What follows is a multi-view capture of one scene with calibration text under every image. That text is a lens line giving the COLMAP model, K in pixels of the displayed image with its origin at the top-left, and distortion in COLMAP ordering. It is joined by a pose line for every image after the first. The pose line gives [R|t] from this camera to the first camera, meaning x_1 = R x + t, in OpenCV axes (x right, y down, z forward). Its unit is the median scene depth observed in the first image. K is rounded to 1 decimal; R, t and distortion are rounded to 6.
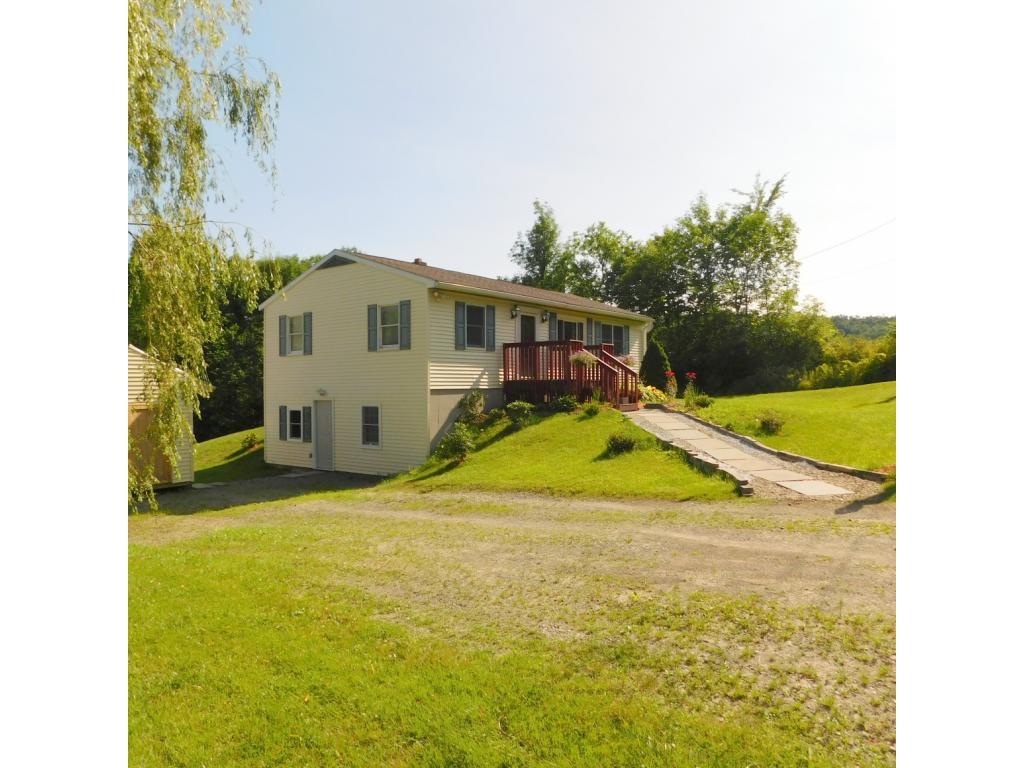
lens RADIAL K [[679.2, 0, 512.0], [0, 679.2, 384.0], [0, 0, 1]] dist [-0.043776, 0.003527]
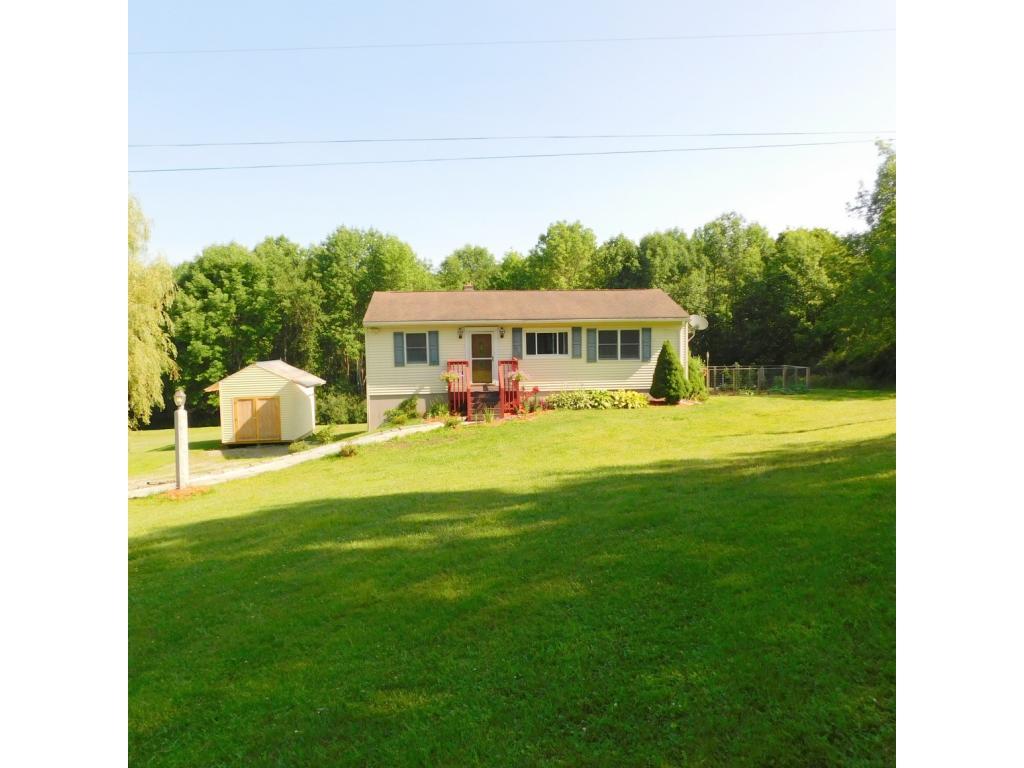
lens RADIAL K [[679.2, 0, 512.0], [0, 679.2, 384.0], [0, 0, 1]] dist [-0.043776, 0.003527]
pose [[0.683544, 0.052094, -0.728048, 0.846110], [0.012986, 0.996424, 0.083490, -0.098658], [0.729794, -0.066523, 0.680423, 0.169741]]
